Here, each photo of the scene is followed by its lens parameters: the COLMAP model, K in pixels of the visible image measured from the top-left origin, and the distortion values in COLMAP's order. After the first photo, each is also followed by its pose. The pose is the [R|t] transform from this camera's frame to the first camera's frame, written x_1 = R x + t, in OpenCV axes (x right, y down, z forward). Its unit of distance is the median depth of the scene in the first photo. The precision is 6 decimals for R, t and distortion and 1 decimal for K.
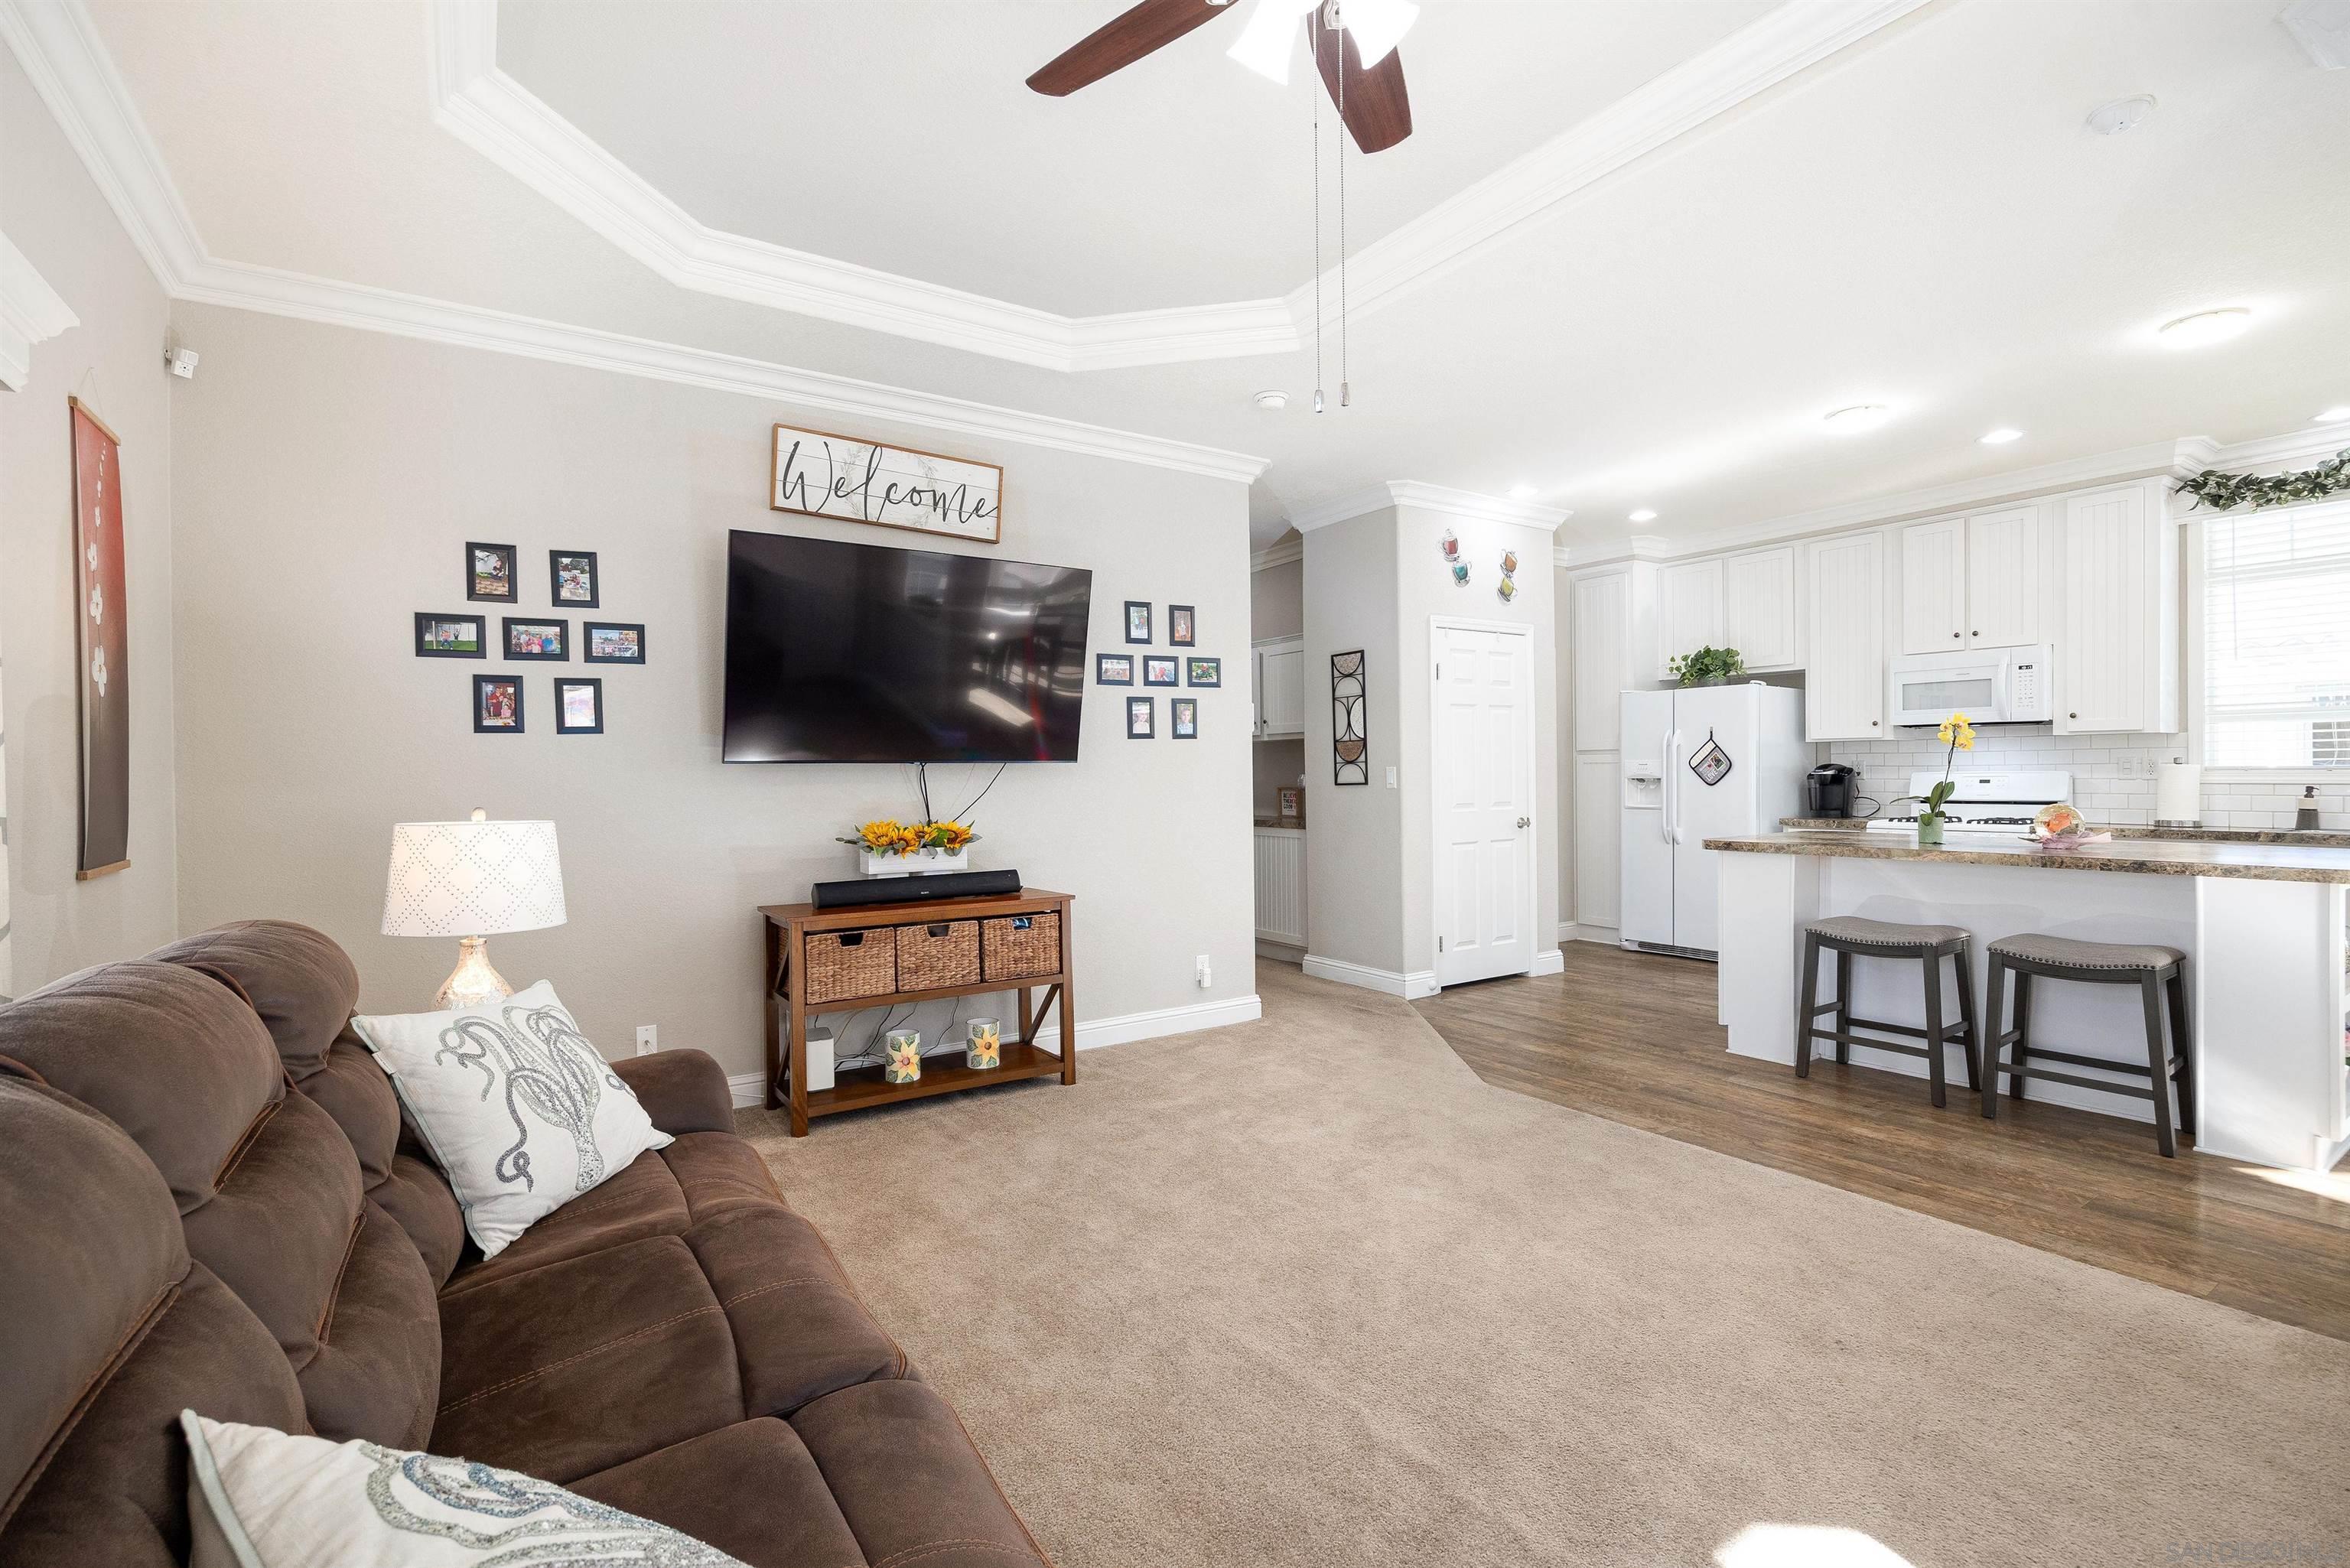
lens RADIAL K [[1077.8, 0, 1177.2], [0, 1077.8, 778.7], [0, 0, 1]] dist [-0.003285, -0.000444]
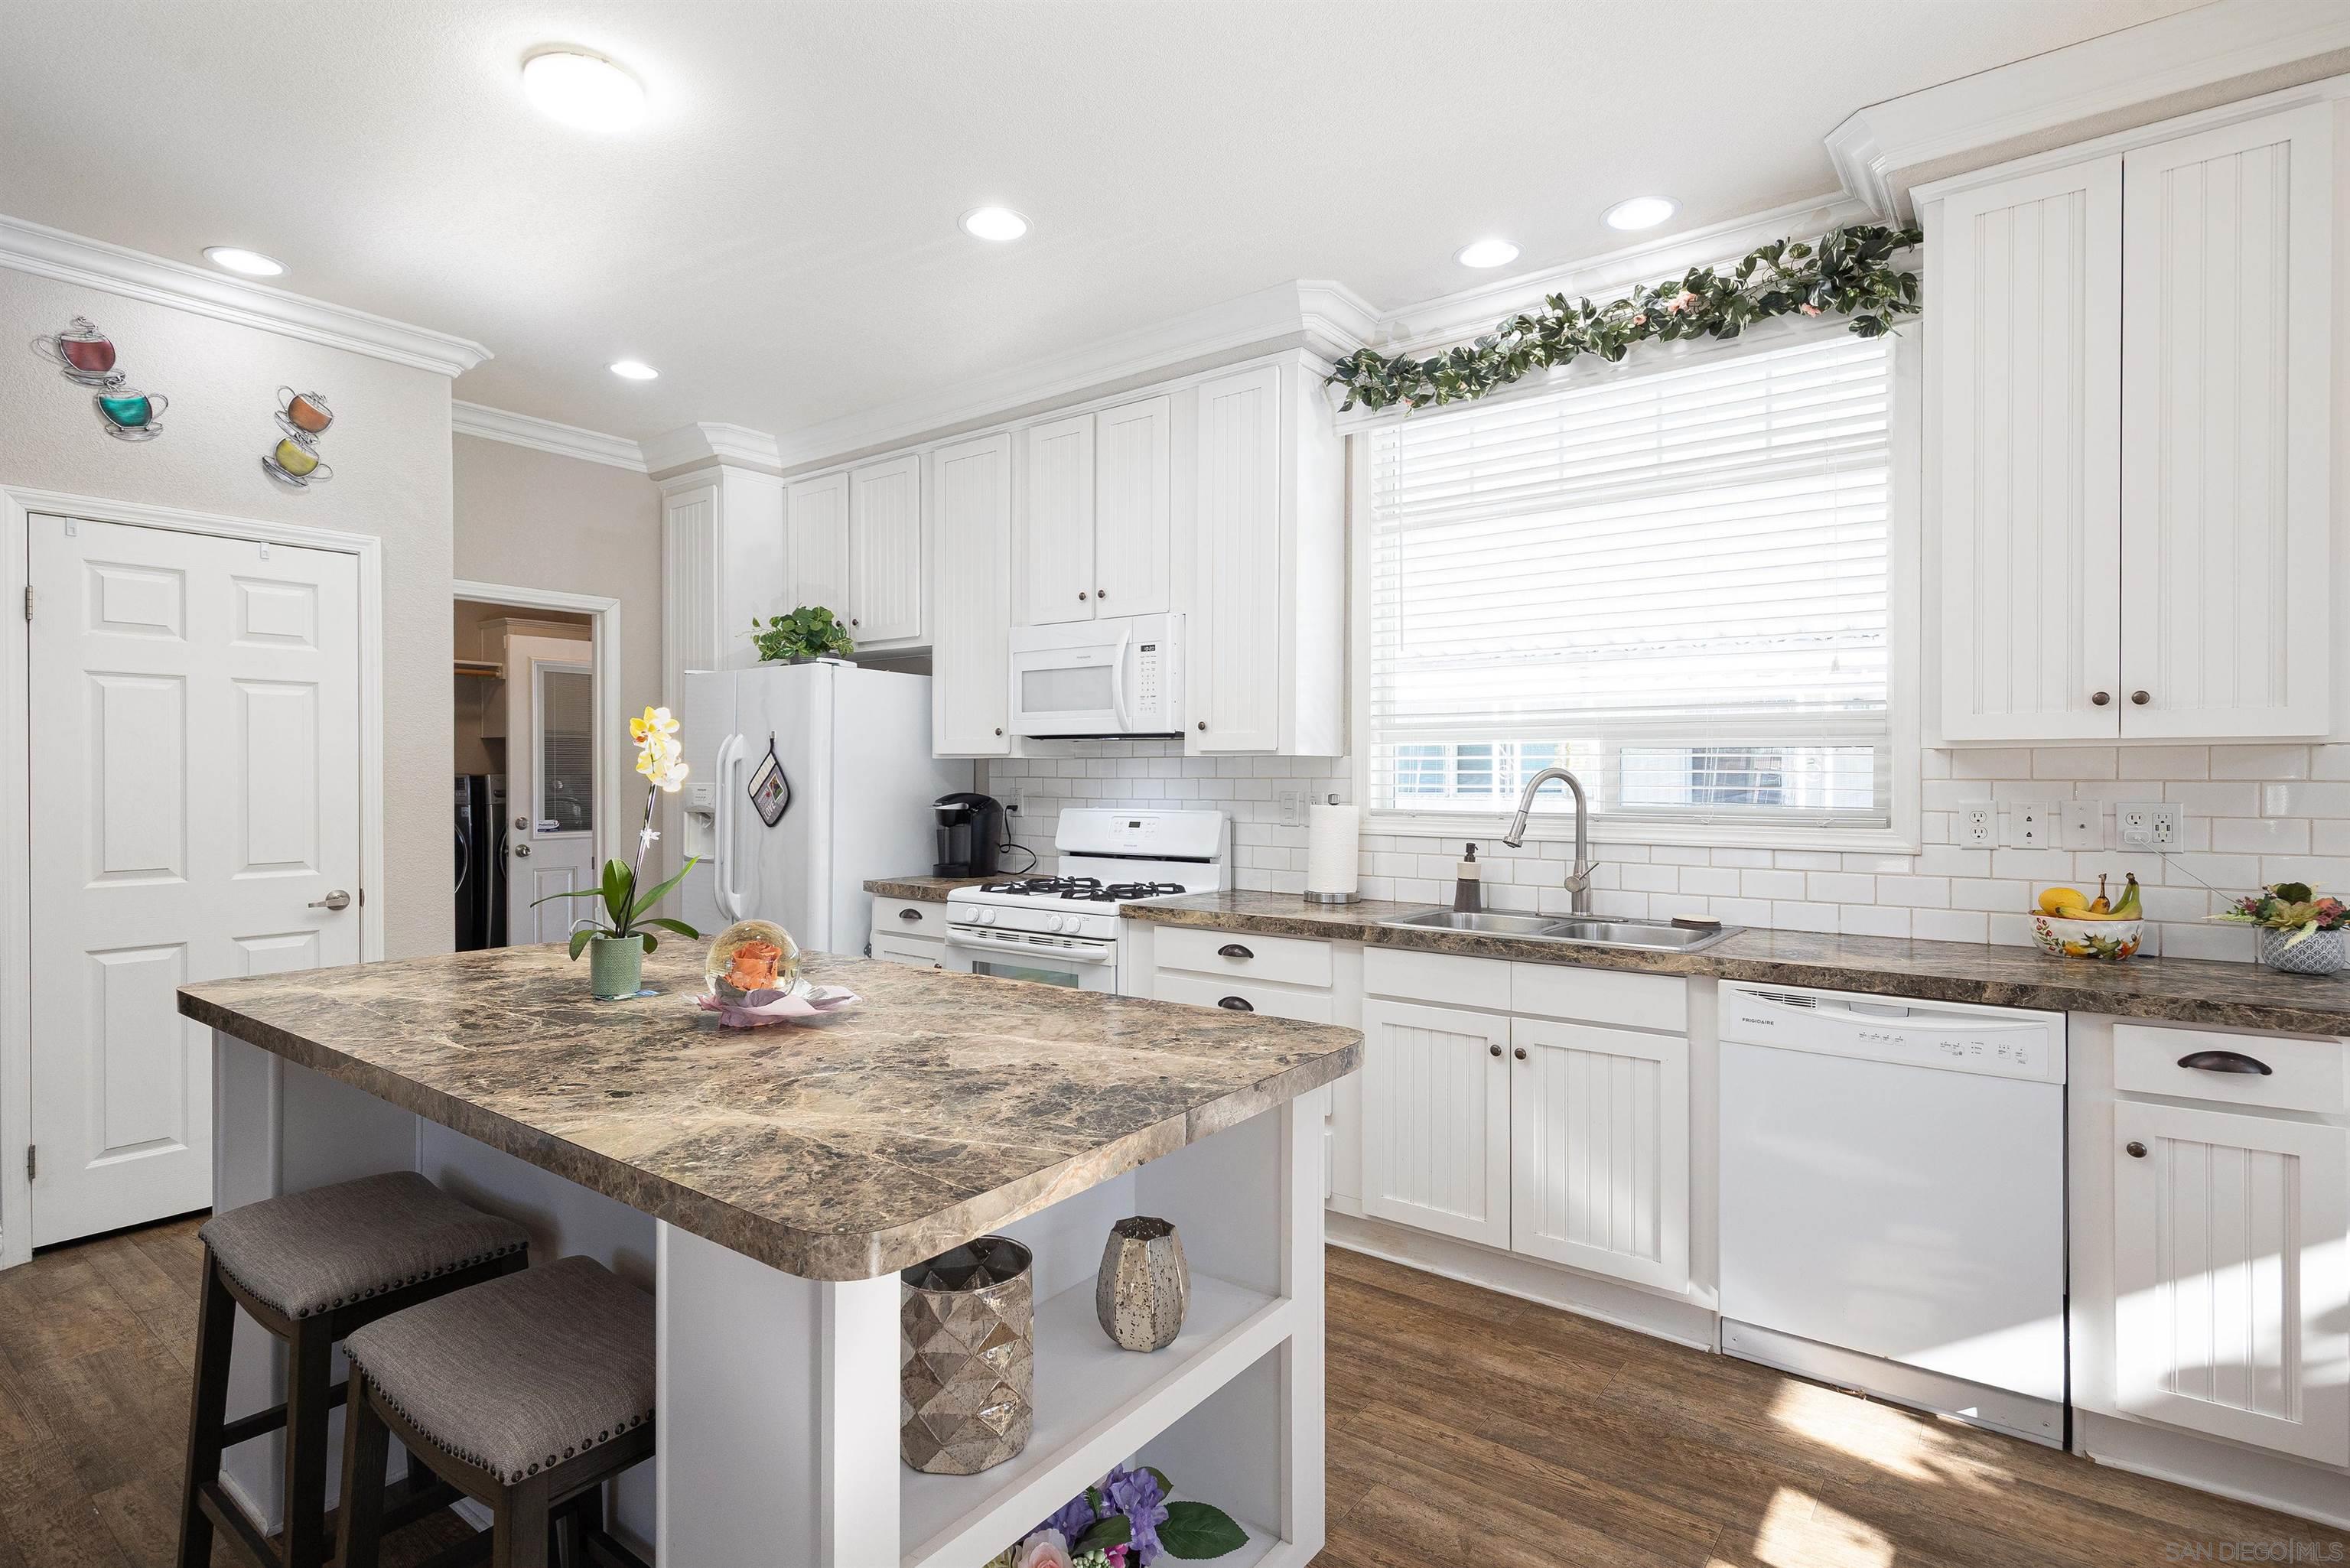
lens RADIAL K [[1141.5, 0, 1174.0], [0, 1141.5, 777.2], [0, 0, 1]] dist [0.000153, 0.001524]
pose [[0.948696, 0.012120, 0.315956, 0.626868], [-0.010737, 0.999924, -0.006117, -0.025184], [-0.316006, 0.002410, 0.948754, 0.379764]]
